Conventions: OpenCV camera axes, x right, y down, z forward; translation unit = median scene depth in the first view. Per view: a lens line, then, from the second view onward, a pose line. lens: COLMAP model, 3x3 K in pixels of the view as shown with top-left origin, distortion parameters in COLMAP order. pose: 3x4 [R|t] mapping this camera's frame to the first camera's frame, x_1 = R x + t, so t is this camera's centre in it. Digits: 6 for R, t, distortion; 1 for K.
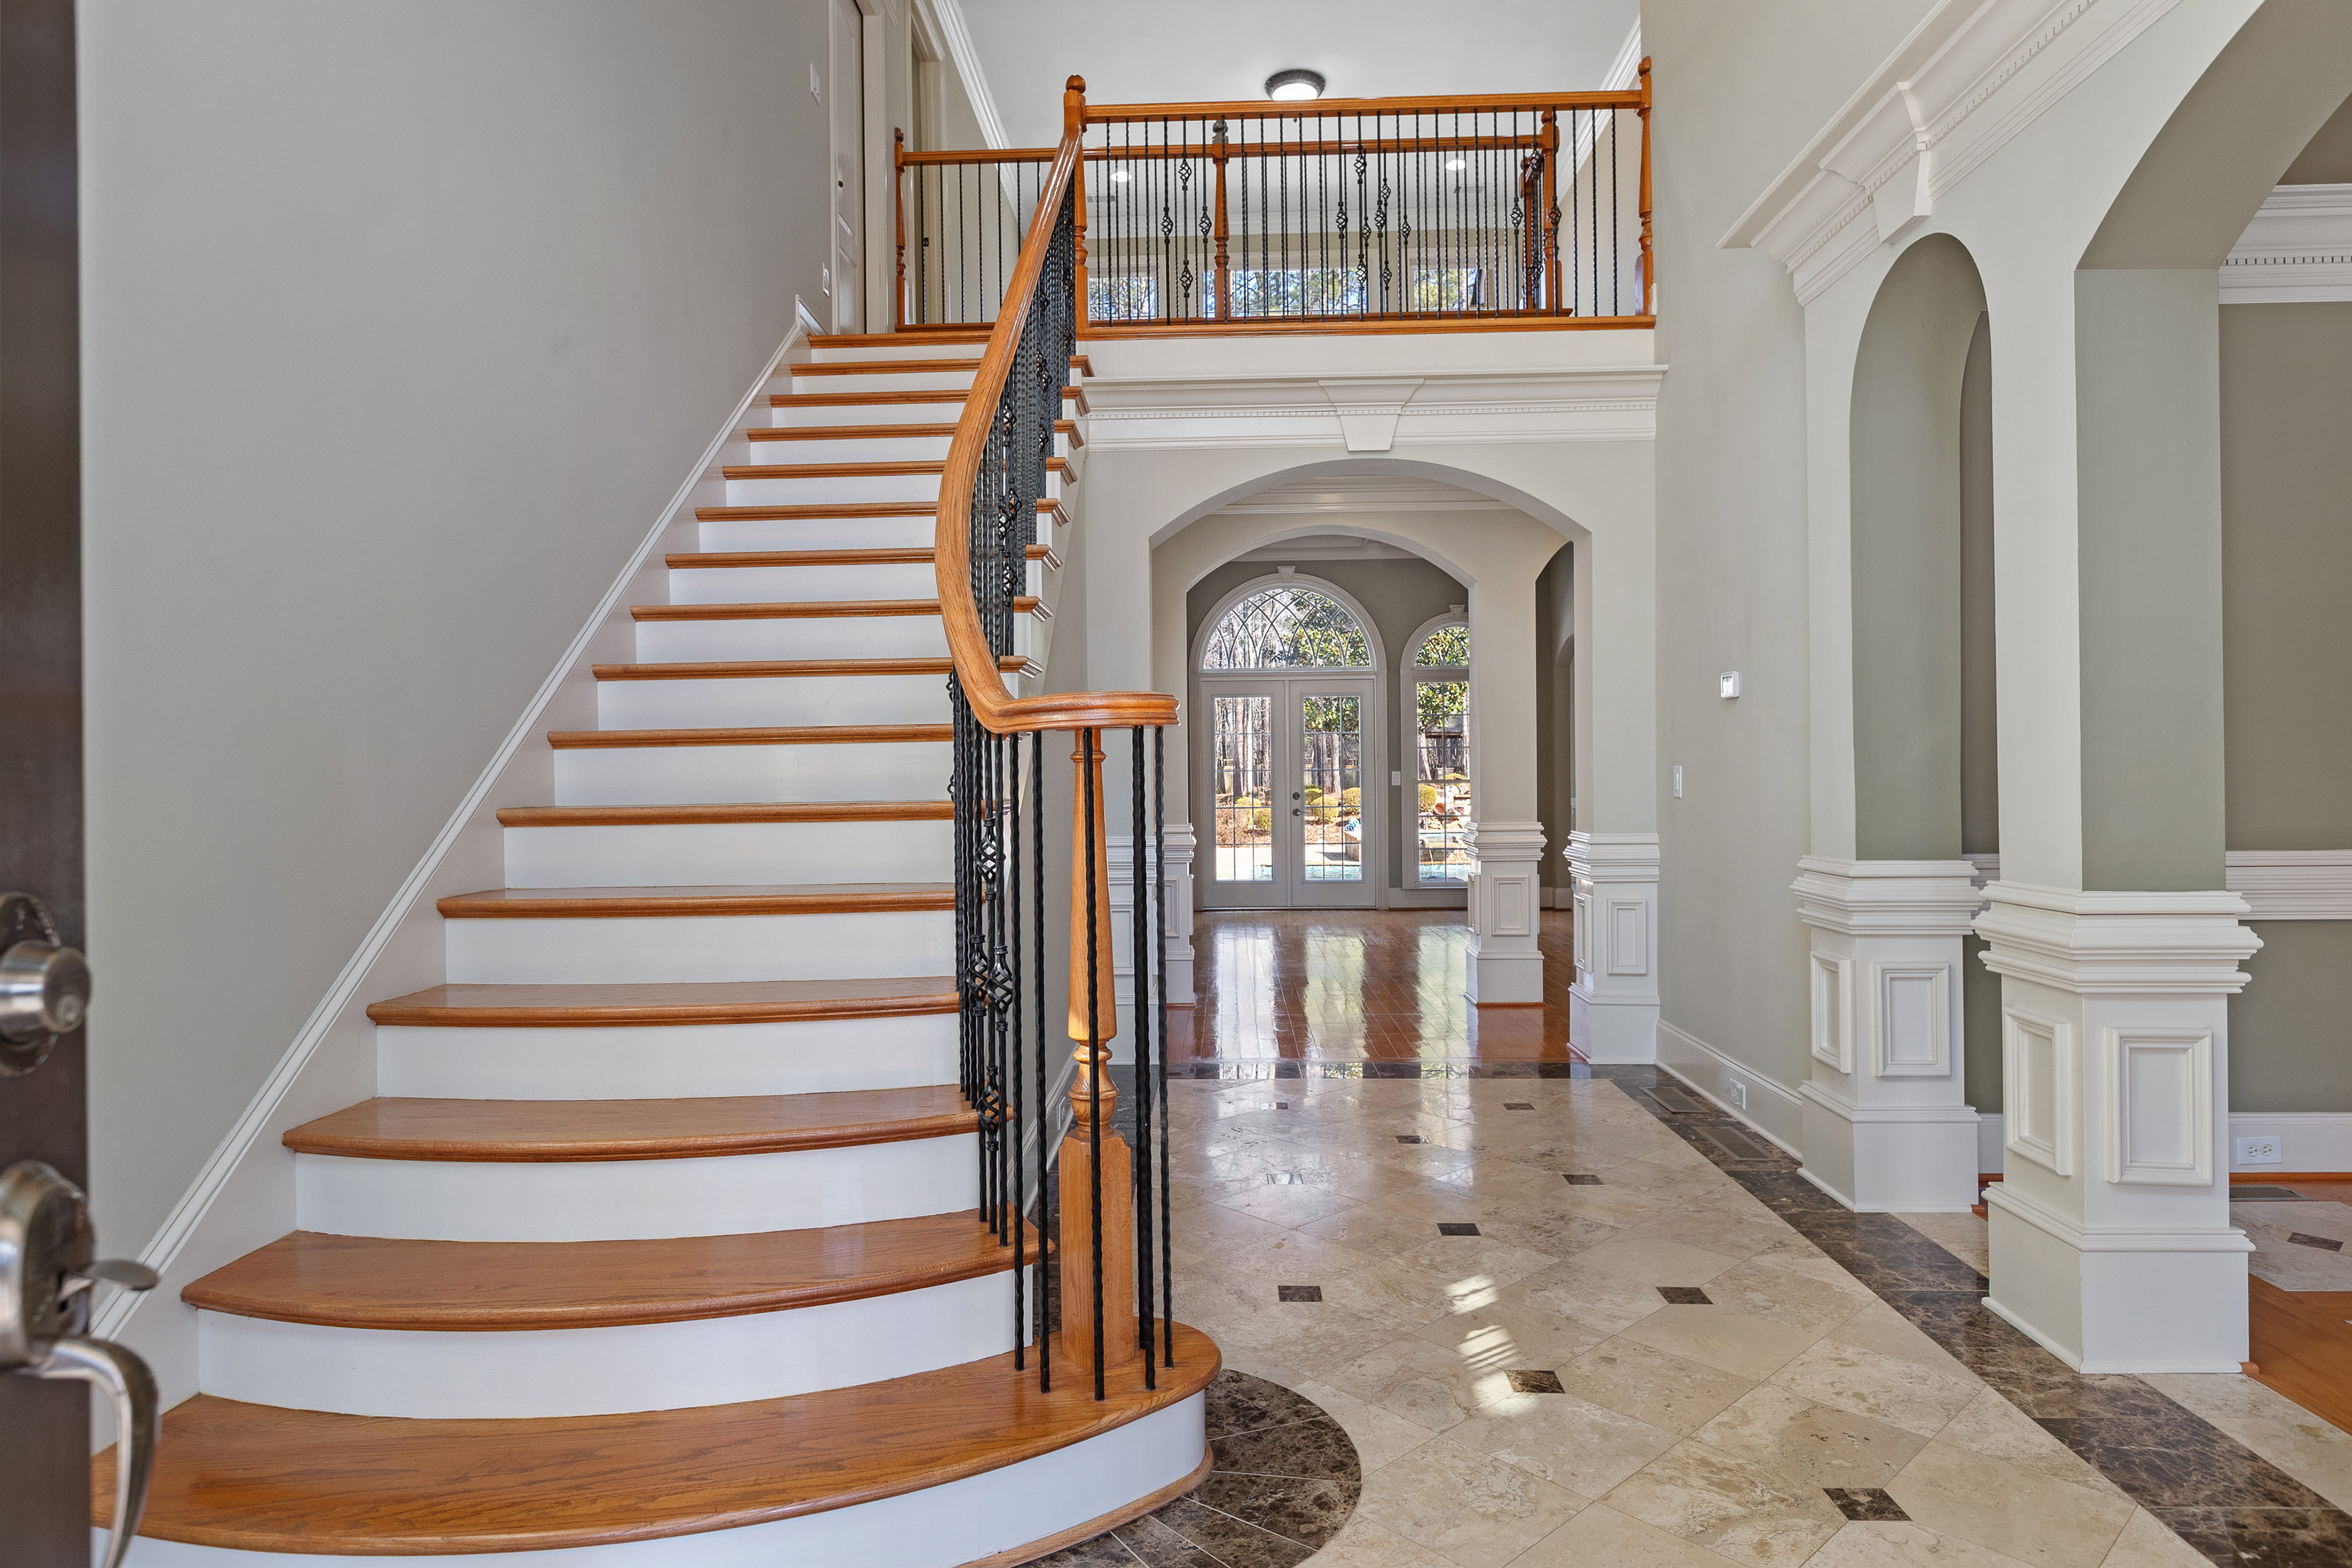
lens RADIAL K [[1345.8, 0, 1178.5], [0, 1345.8, 779.4], [0, 0, 1]] dist [-0.004248, -0.001085]
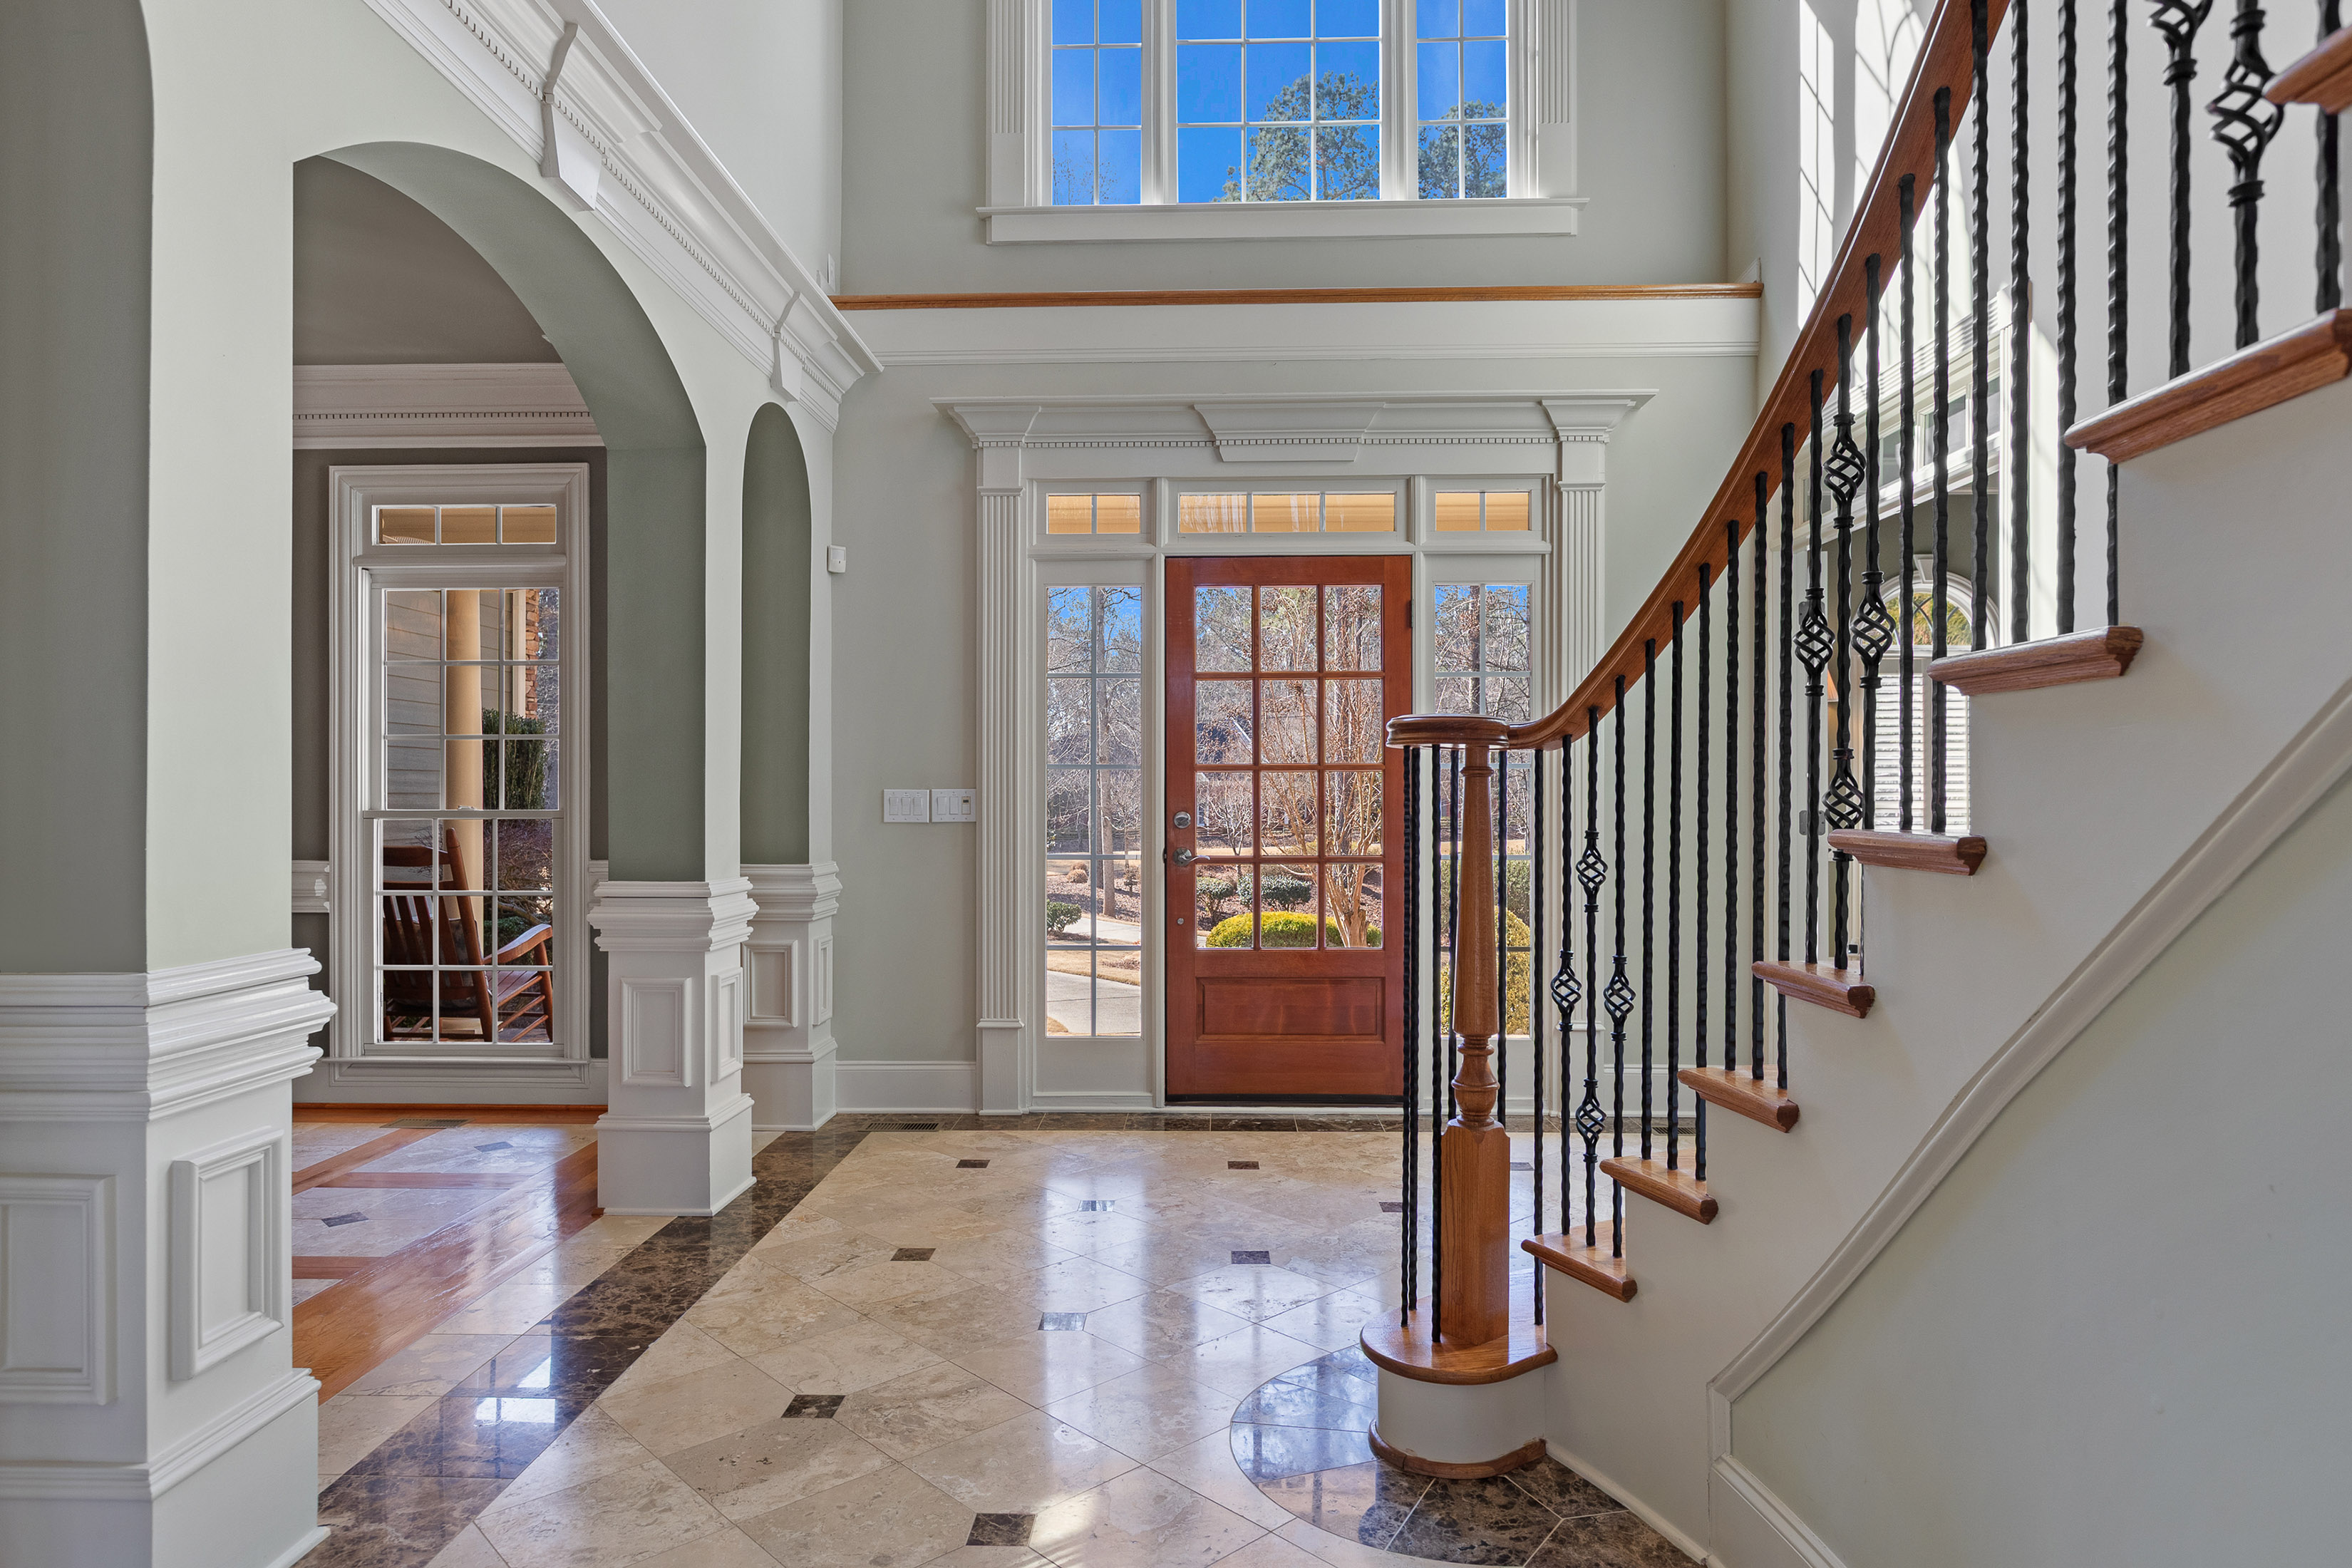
lens RADIAL K [[1345.8, 0, 1177.4], [0, 1345.8, 795.9], [0, 0, 1]] dist [-0.004248, -0.001085]
pose [[-0.999826, 0.017232, -0.007105, 0.171169], [0.017224, 0.999851, 0.001127, 0.003261], [0.007123, 0.001004, -0.999974, 1.984939]]
